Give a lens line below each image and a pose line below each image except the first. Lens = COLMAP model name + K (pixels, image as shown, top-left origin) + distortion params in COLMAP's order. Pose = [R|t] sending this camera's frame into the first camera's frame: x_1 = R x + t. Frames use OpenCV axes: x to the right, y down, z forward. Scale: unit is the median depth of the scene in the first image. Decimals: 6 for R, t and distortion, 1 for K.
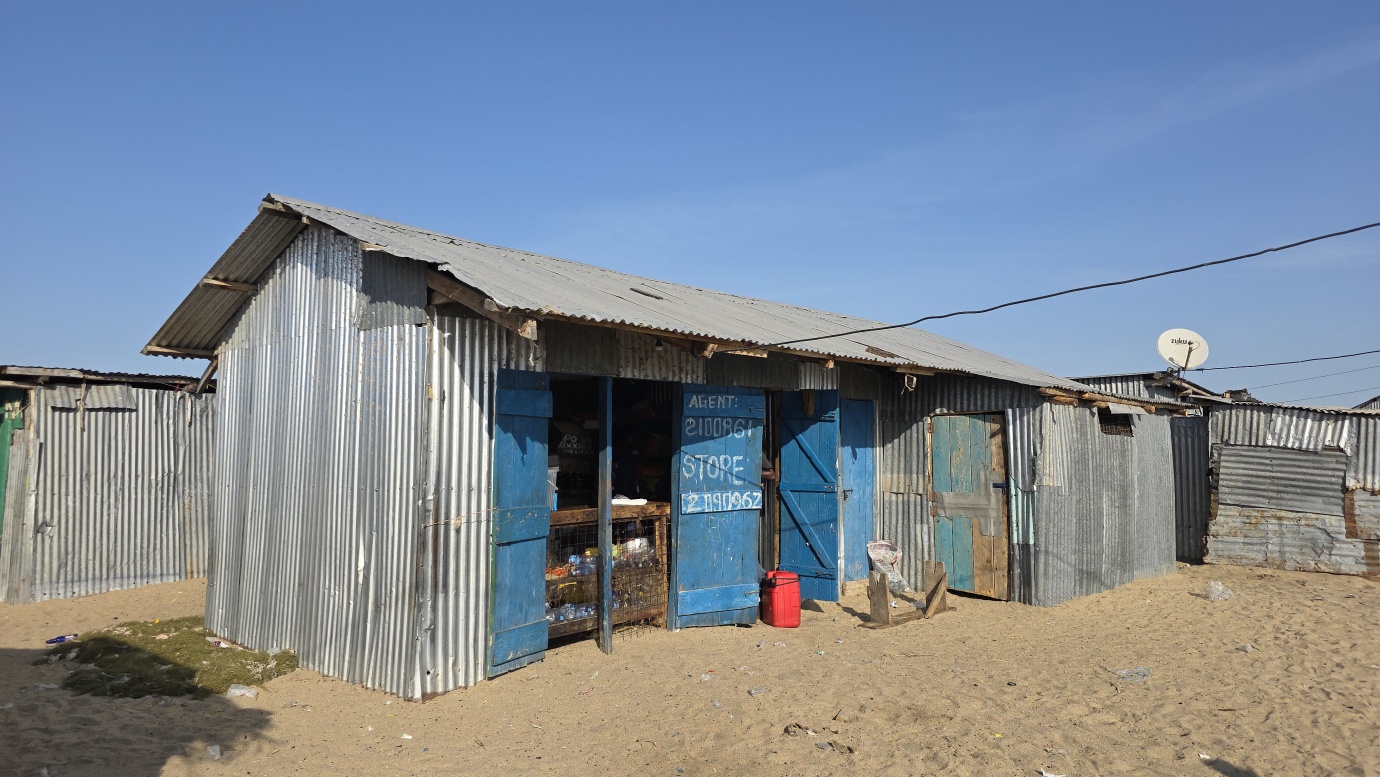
lens RADIAL K [[912.2, 0, 697.0], [0, 912.2, 391.8], [0, 0, 1]] dist [0.044700, -0.045554]
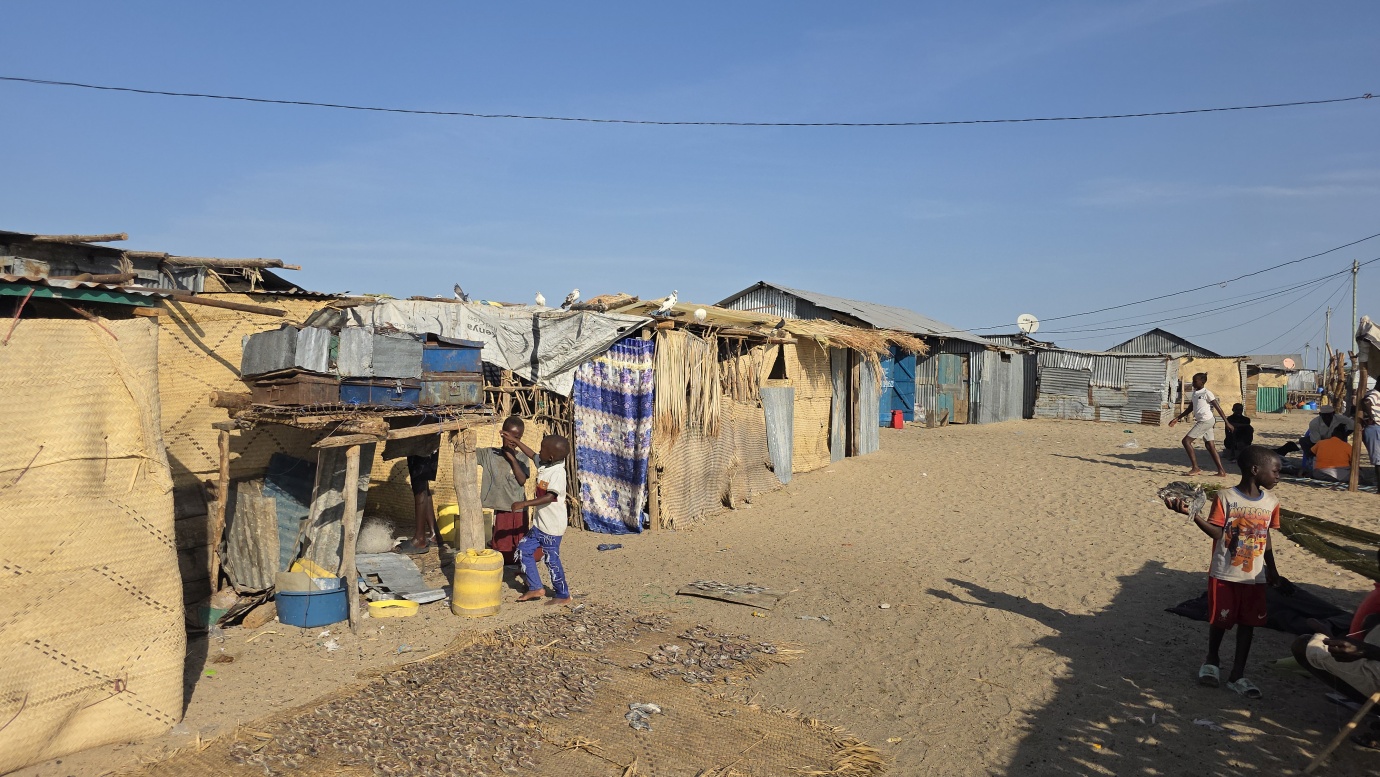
lens RADIAL K [[912.2, 0, 684.6], [0, 912.2, 385.6], [0, 0, 1]] dist [0.044700, -0.045554]
pose [[0.987301, 0.010589, 0.158506, -0.786060], [-0.023095, 0.996743, 0.077266, -0.061601], [-0.157172, -0.079945, 0.984330, -1.301097]]
